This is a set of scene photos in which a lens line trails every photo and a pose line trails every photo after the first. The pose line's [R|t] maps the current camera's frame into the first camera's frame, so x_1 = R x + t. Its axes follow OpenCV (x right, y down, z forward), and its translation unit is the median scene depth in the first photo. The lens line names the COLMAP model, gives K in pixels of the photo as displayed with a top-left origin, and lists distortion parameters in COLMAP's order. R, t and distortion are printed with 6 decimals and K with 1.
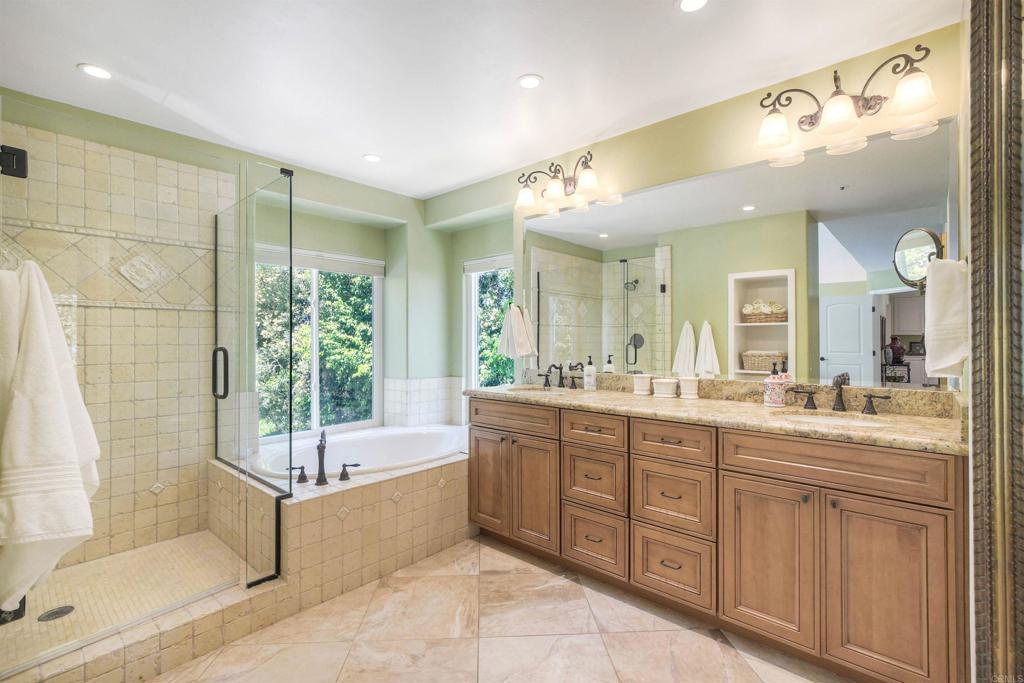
lens RADIAL K [[460.0, 0, 511.5], [0, 460.0, 338.7], [0, 0, 1]] dist [0.012126, -0.000407]
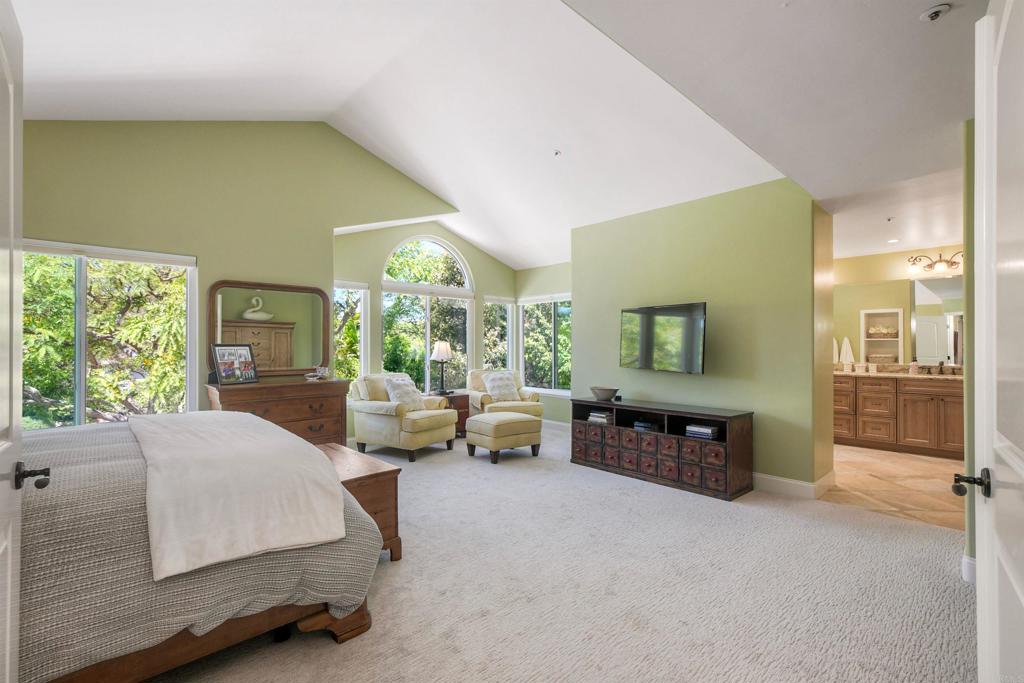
lens RADIAL K [[460.0, 0, 513.5], [0, 460.0, 341.8], [0, 0, 1]] dist [0.012126, -0.000407]
pose [[0.996448, 0.004656, -0.084078, -1.530488], [-0.005287, 0.999959, -0.007291, -0.005171], [0.084040, 0.007710, 0.996433, -1.888415]]
